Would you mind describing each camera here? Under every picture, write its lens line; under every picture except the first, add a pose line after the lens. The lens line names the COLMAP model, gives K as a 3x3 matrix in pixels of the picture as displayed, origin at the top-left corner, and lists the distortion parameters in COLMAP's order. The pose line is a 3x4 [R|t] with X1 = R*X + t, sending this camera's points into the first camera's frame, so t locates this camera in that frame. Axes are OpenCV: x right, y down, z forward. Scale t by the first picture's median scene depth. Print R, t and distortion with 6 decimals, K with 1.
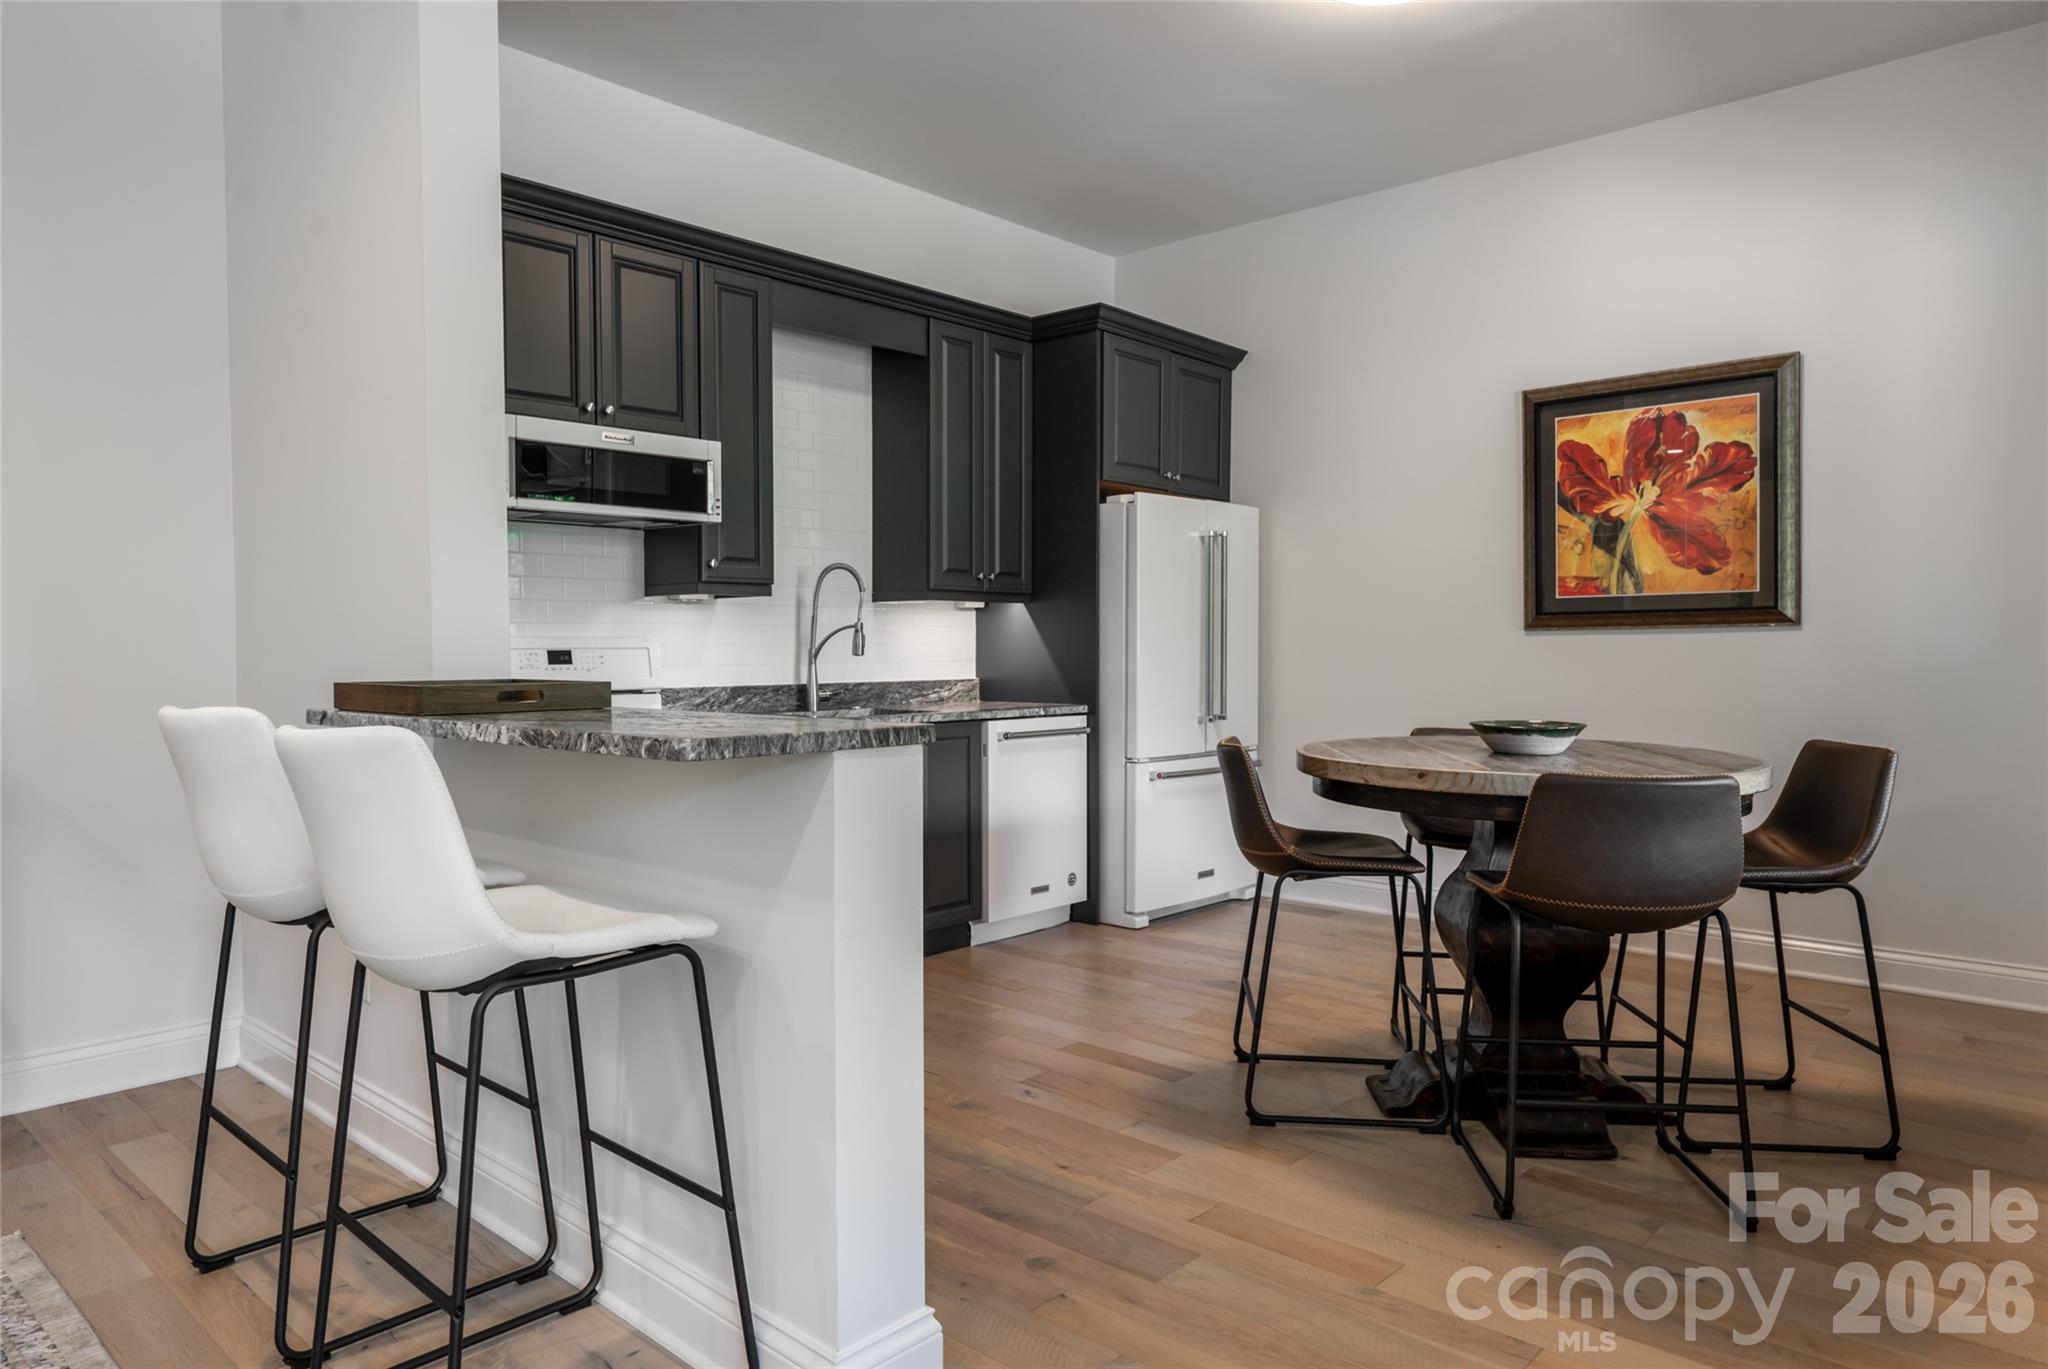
lens RADIAL K [[1285.6, 0, 1030.6], [0, 1285.6, 642.1], [0, 0, 1]] dist [0.024924, -0.000932]
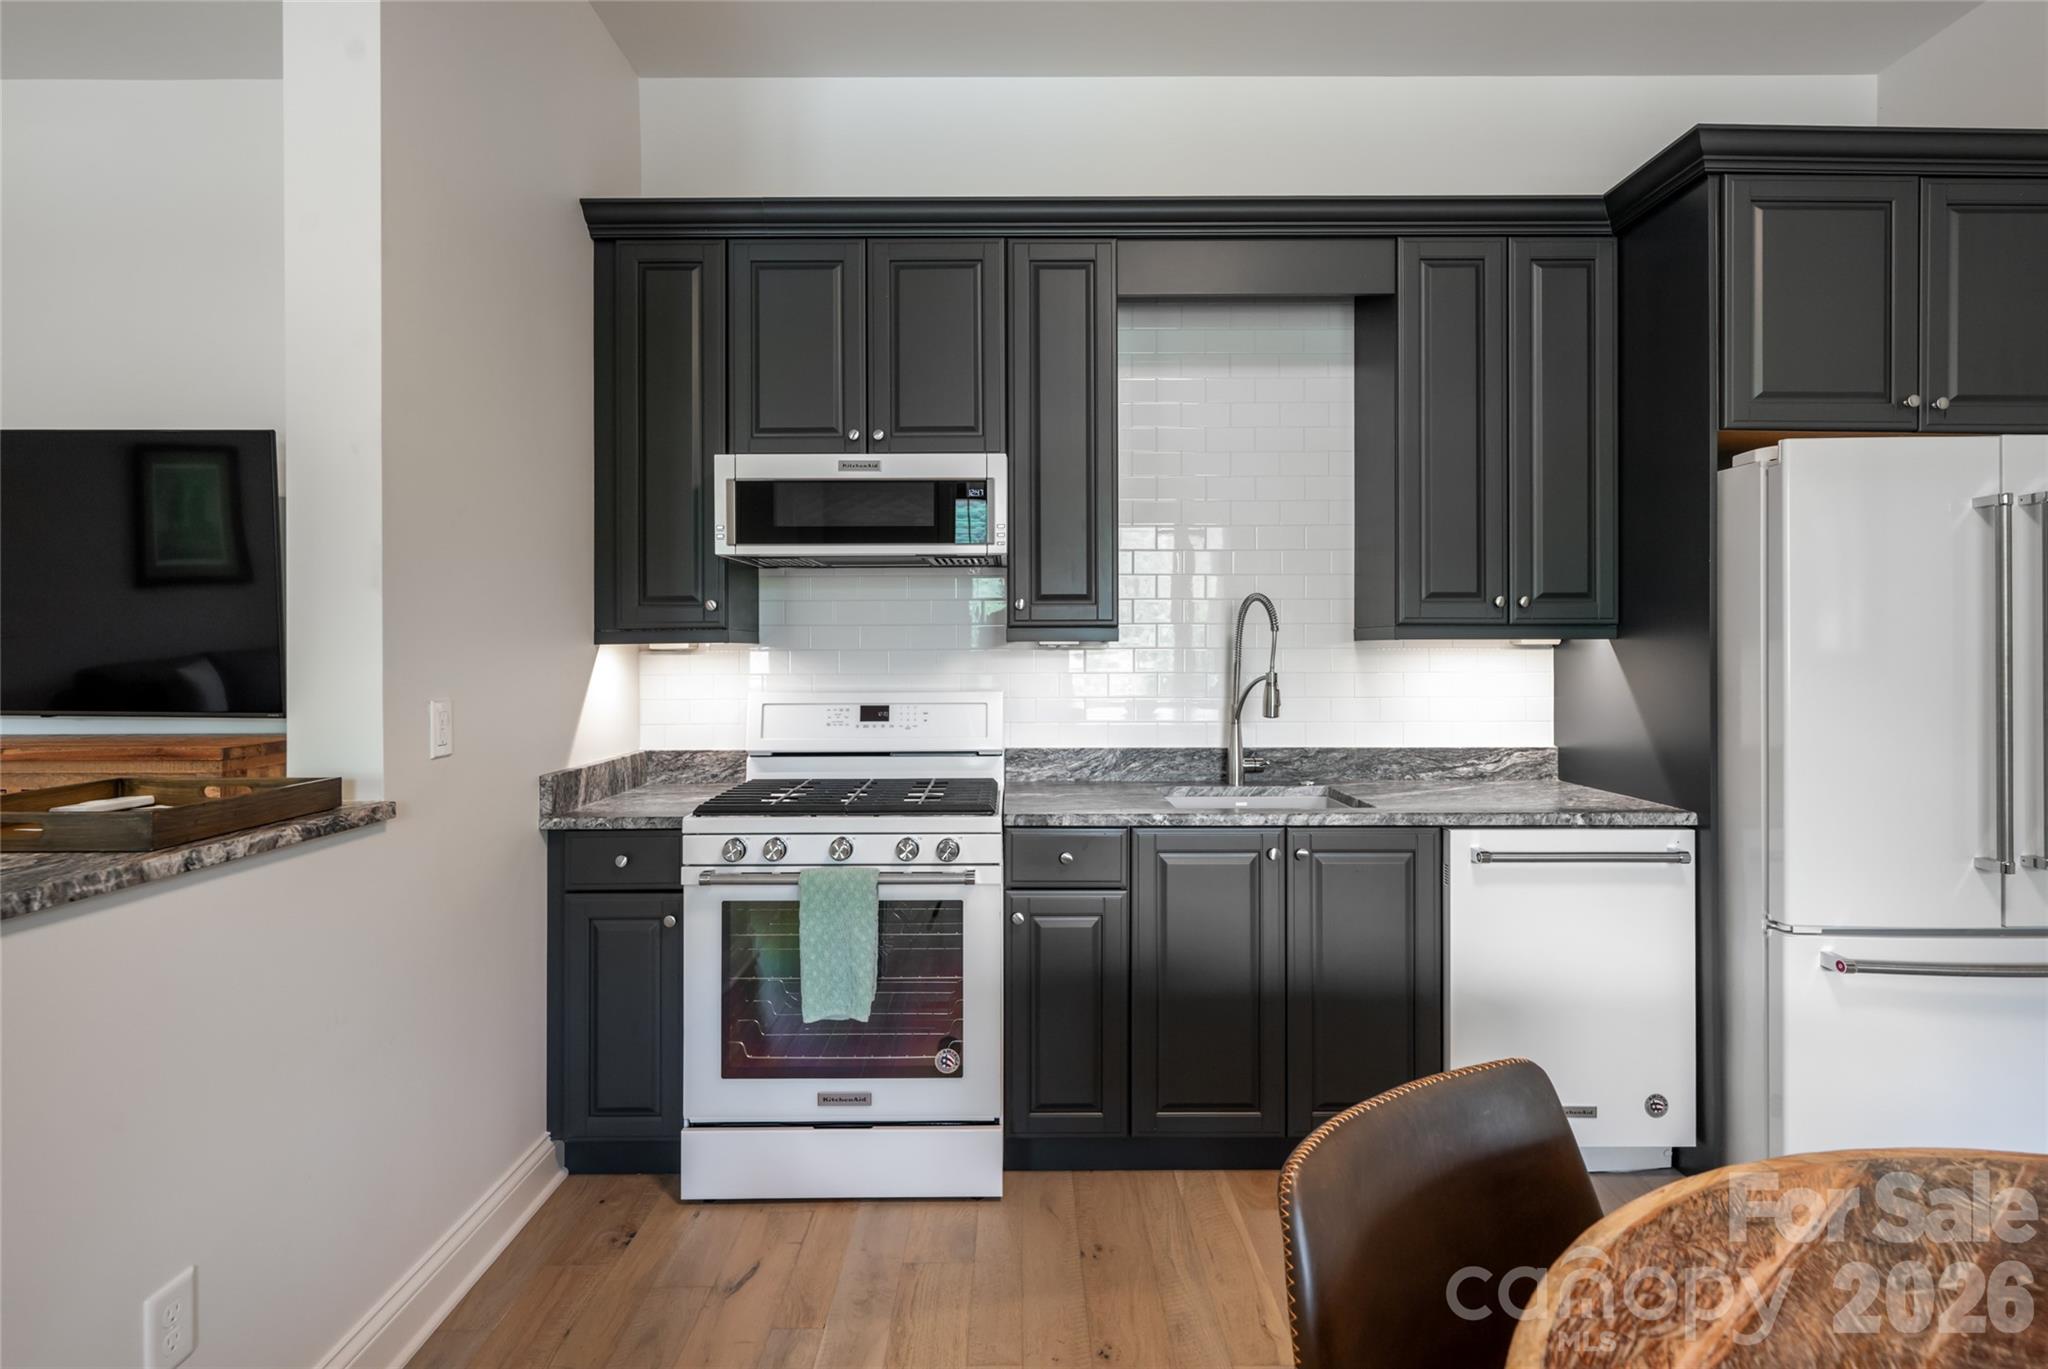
lens RADIAL K [[1002.9, 0, 1024.8], [0, 1002.9, 630.2], [0, 0, 1]] dist [0.001909, 0.000465]
pose [[0.671562, -0.010336, -0.740876, 0.183231], [-0.000233, 0.999900, -0.014161, -0.029067], [0.740948, 0.009682, 0.671493, 0.470261]]
